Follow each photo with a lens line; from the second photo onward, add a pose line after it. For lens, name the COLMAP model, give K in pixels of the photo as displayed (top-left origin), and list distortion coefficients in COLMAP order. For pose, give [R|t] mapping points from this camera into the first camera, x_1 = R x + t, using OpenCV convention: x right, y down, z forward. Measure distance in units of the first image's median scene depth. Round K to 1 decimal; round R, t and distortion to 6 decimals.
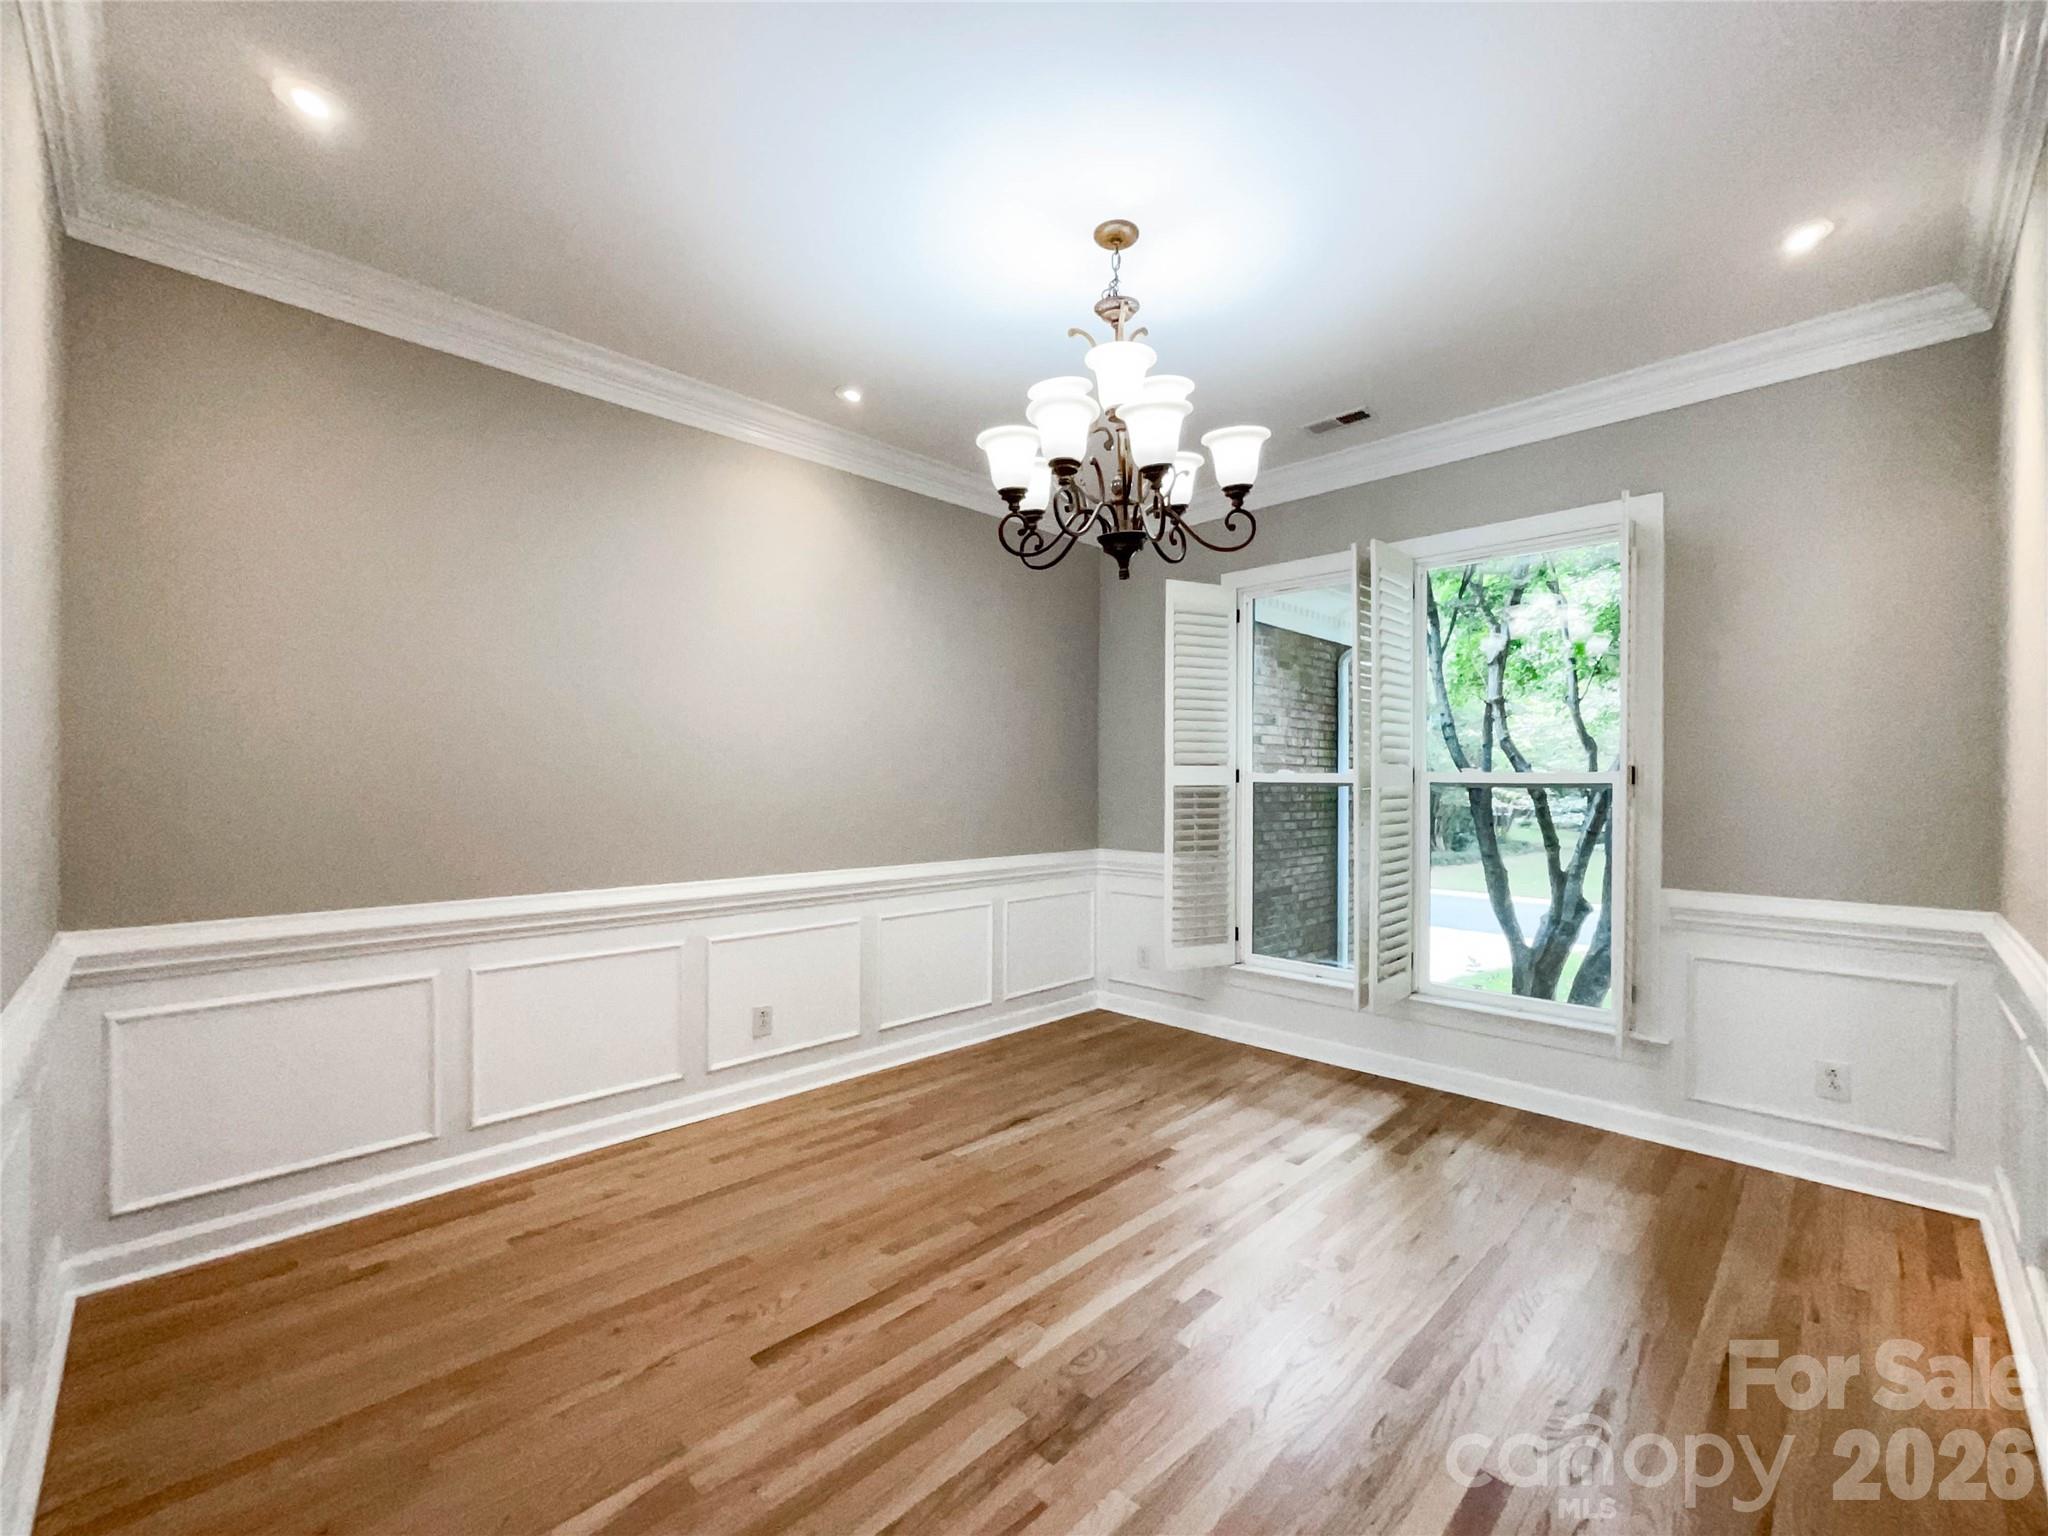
lens RADIAL K [[864.0, 0, 1032.6], [0, 864.0, 781.7], [0, 0, 1]] dist [-0.021016, 0.010283]
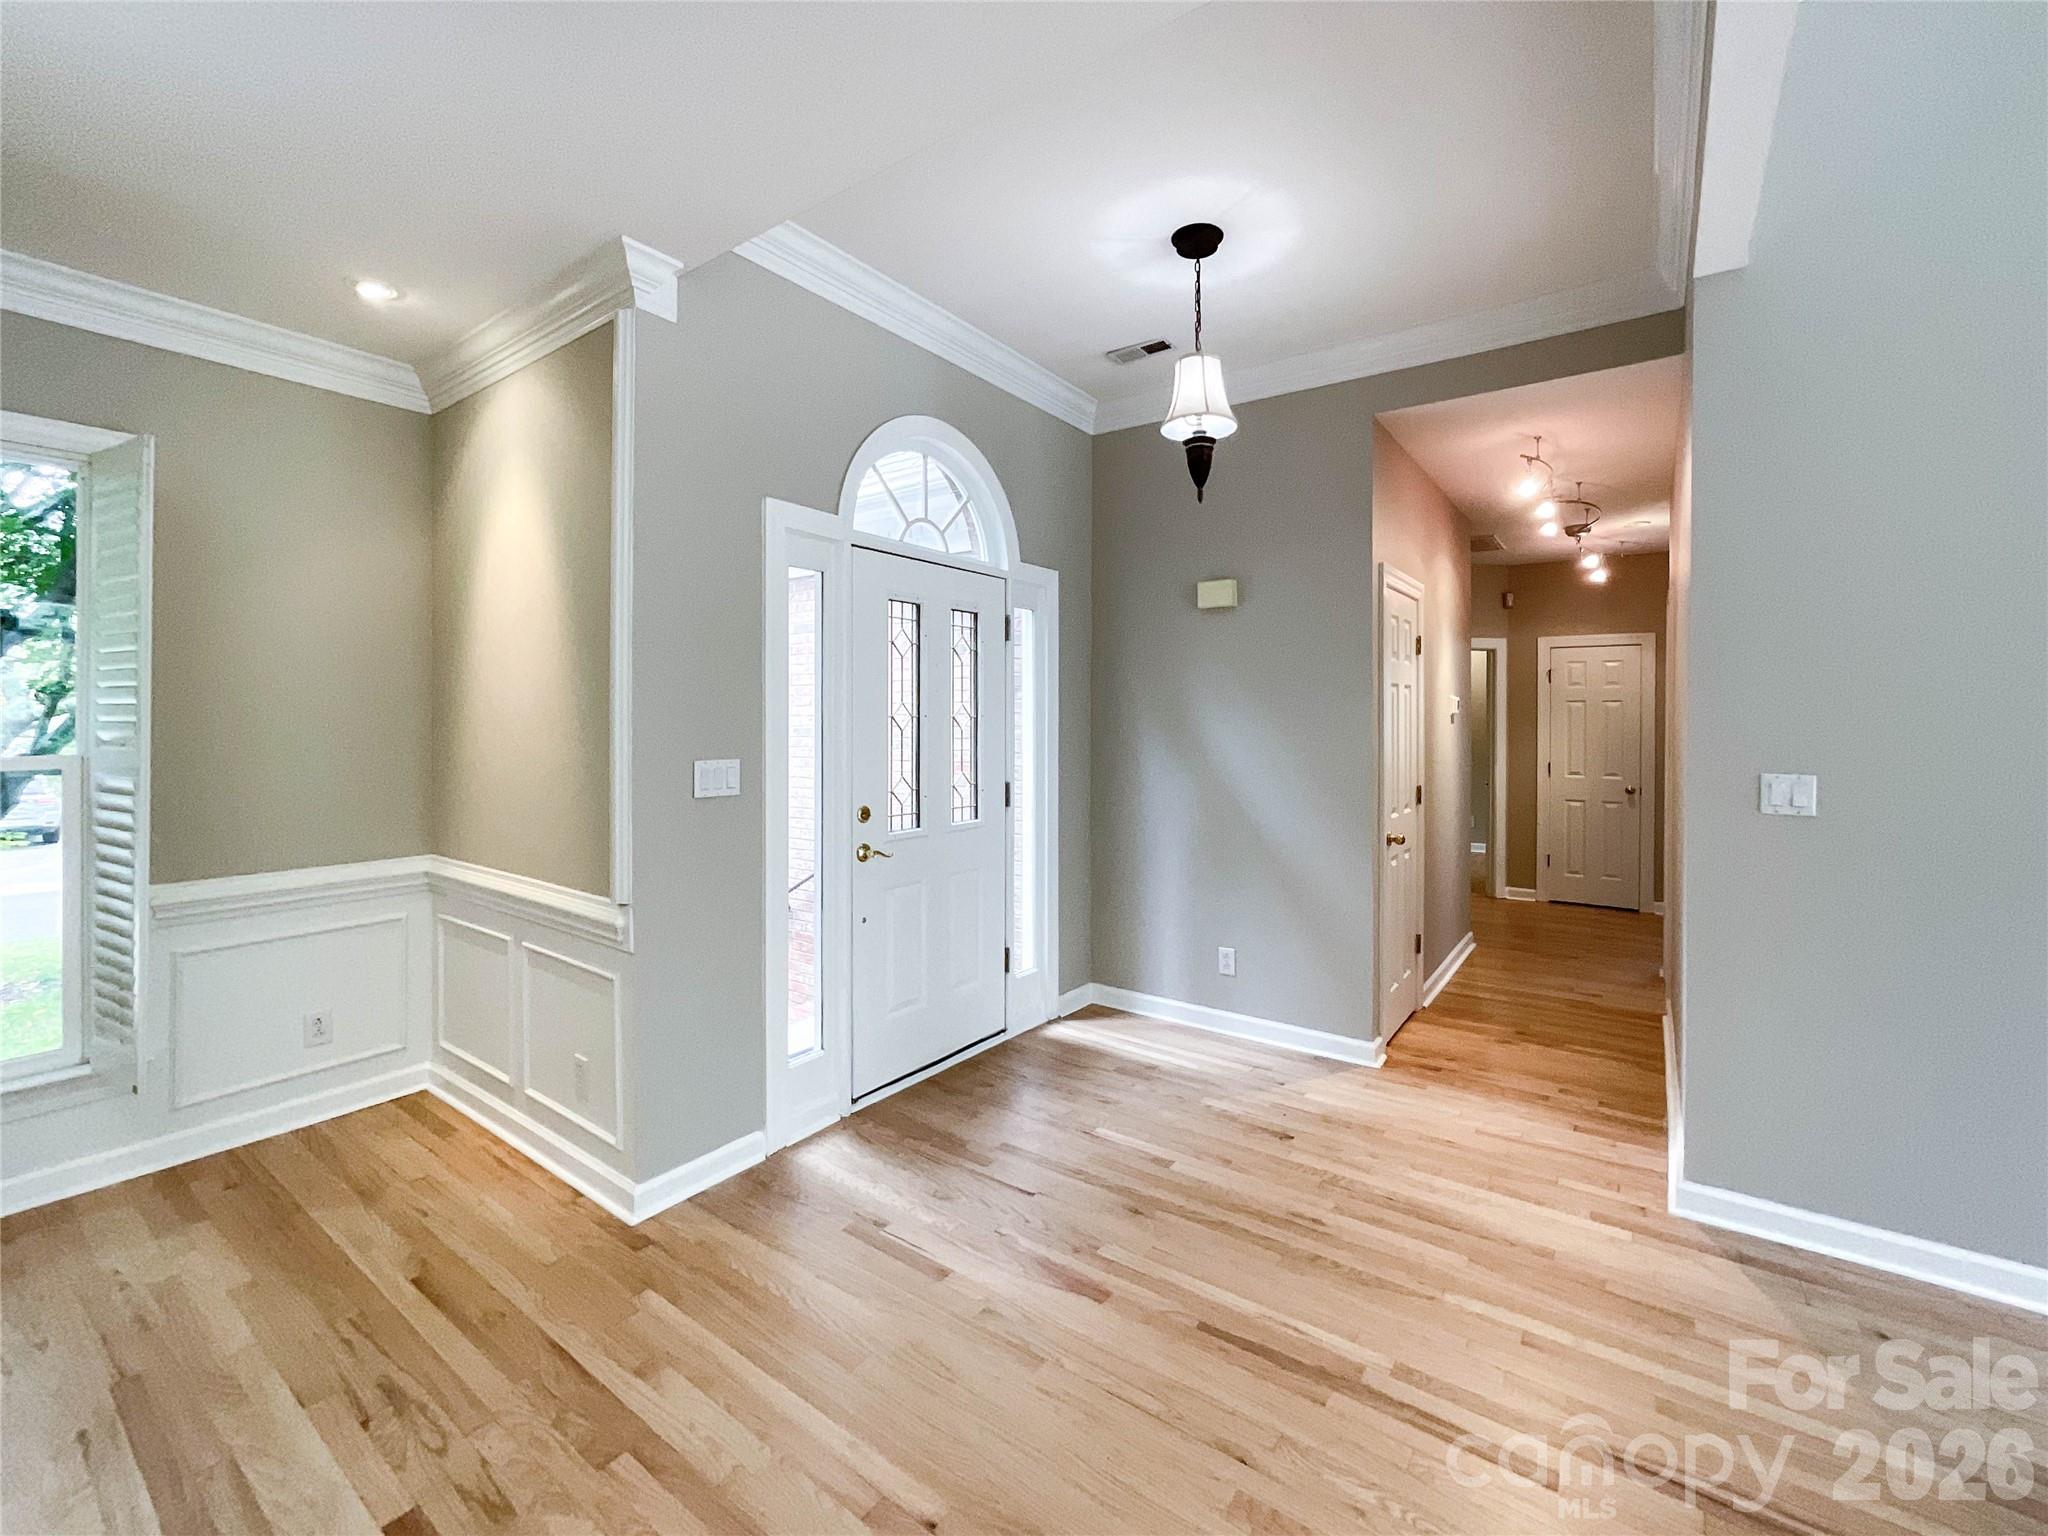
lens RADIAL K [[864.0, 0, 1034.2], [0, 864.0, 722.4], [0, 0, 1]] dist [-0.021016, 0.010283]
pose [[-0.154174, -0.005817, 0.988027, -0.256635], [-0.001516, 0.999983, 0.005650, -0.046844], [-0.988043, -0.000627, -0.154180, 0.211563]]
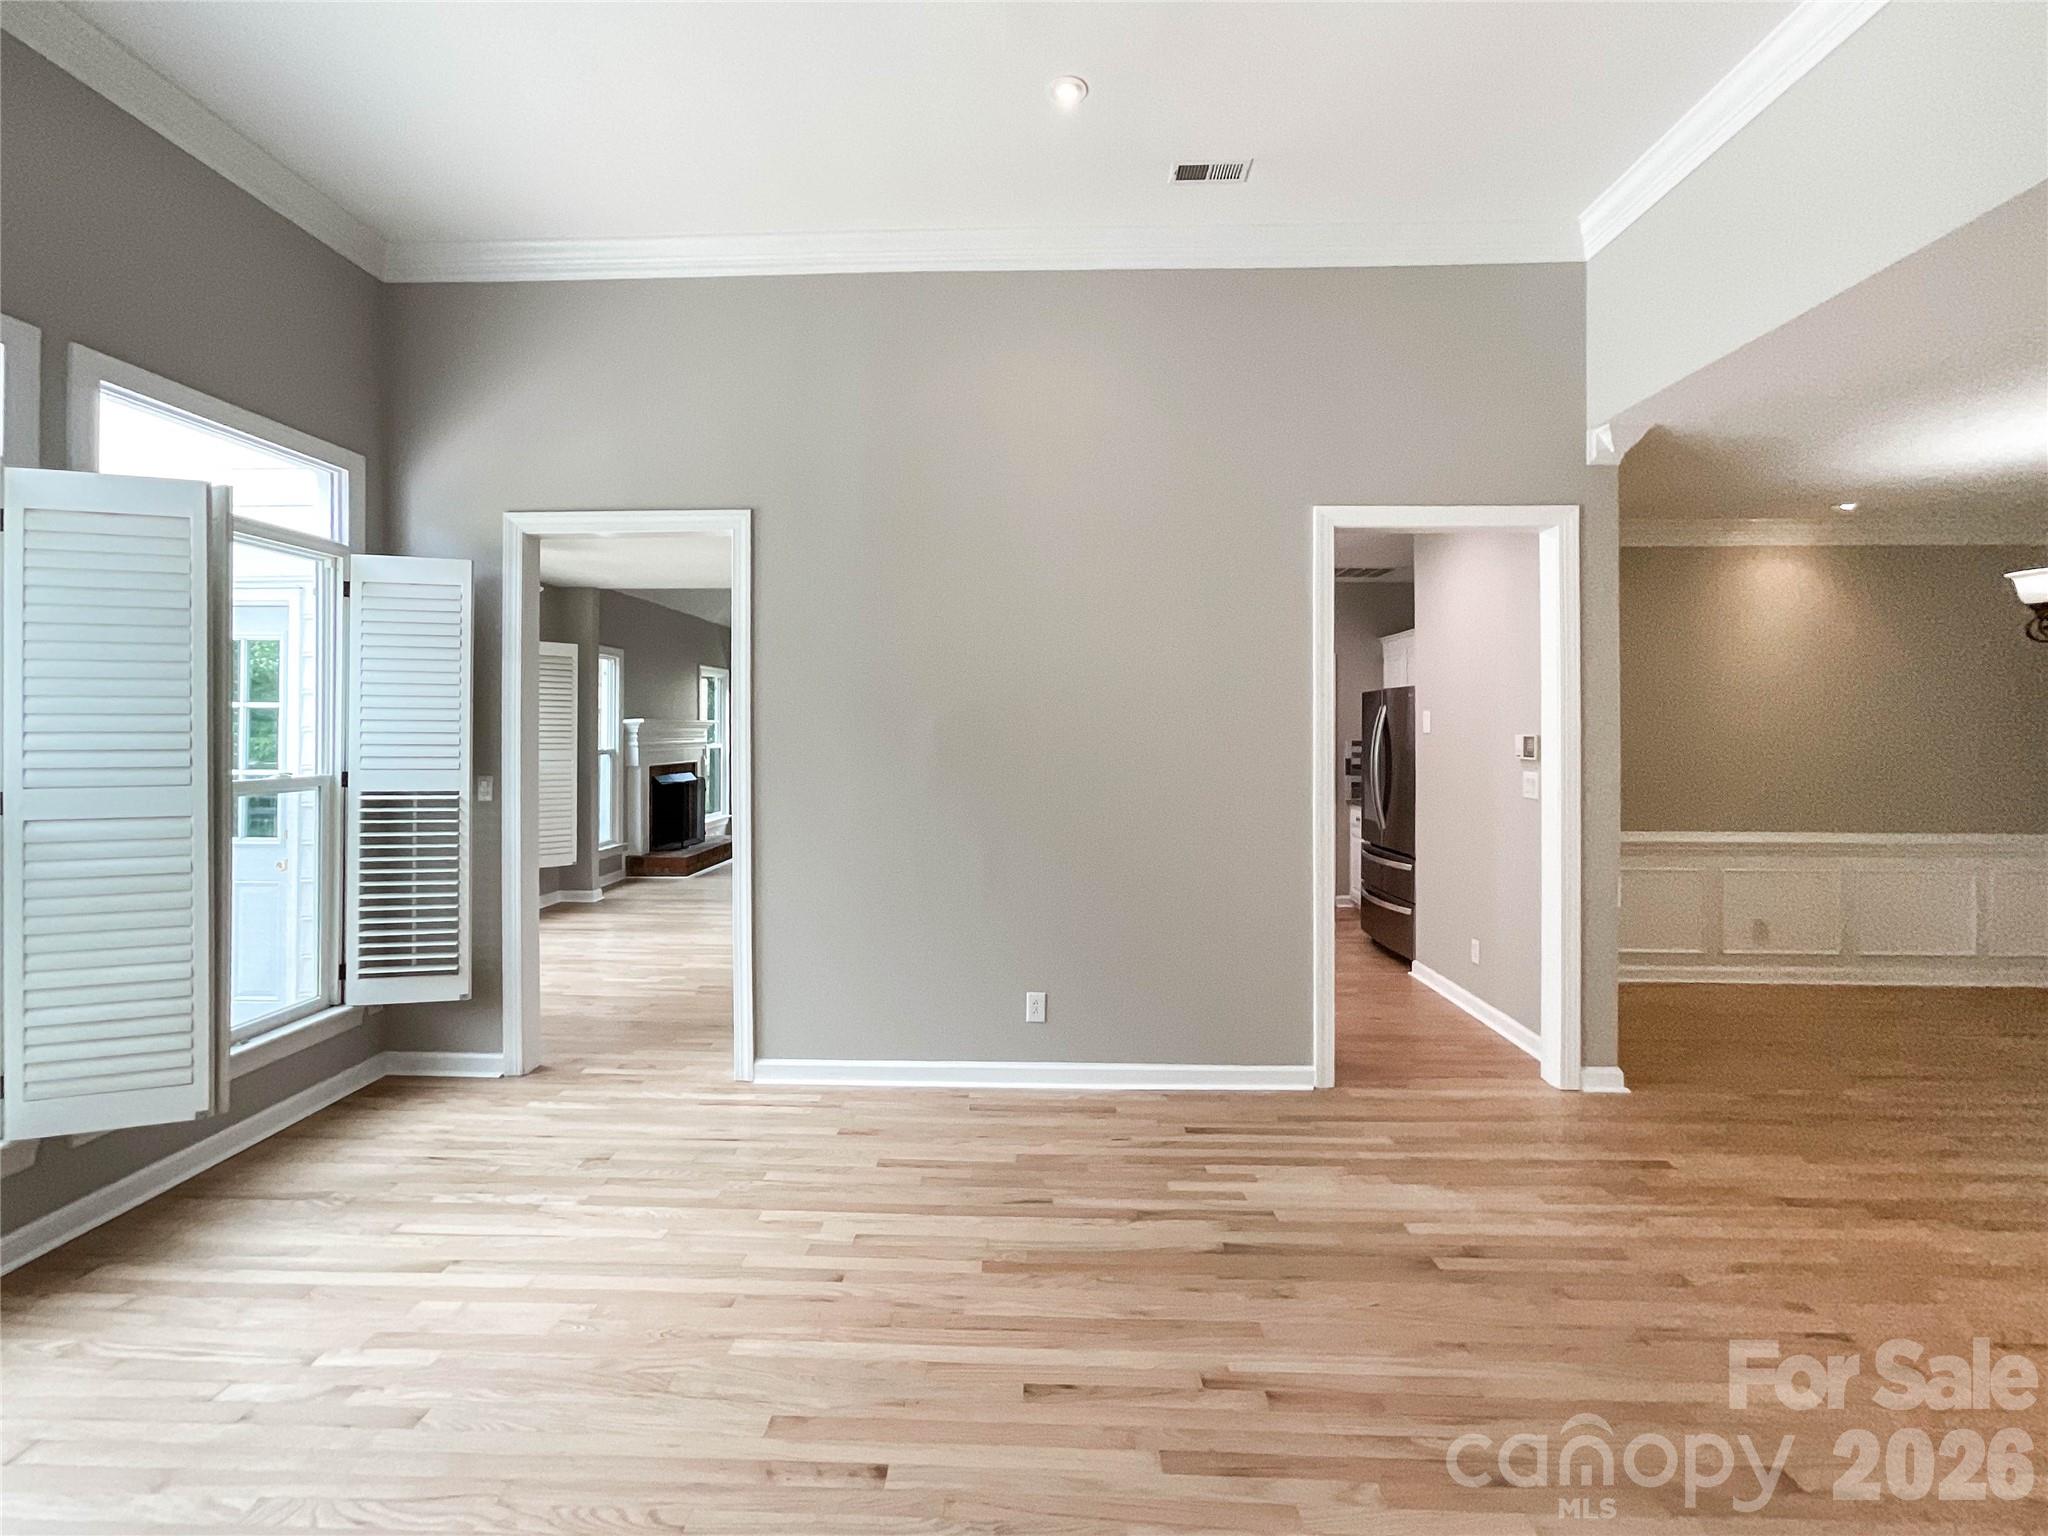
lens RADIAL K [[864.0, 0, 1022.1], [0, 864.0, 736.9], [0, 0, 1]] dist [-0.021016, 0.010283]
pose [[0.669881, 0.004087, -0.742457, -0.073748], [-0.001880, 0.999991, 0.003809, -0.065511], [0.742466, -0.001156, 0.669883, -0.999576]]
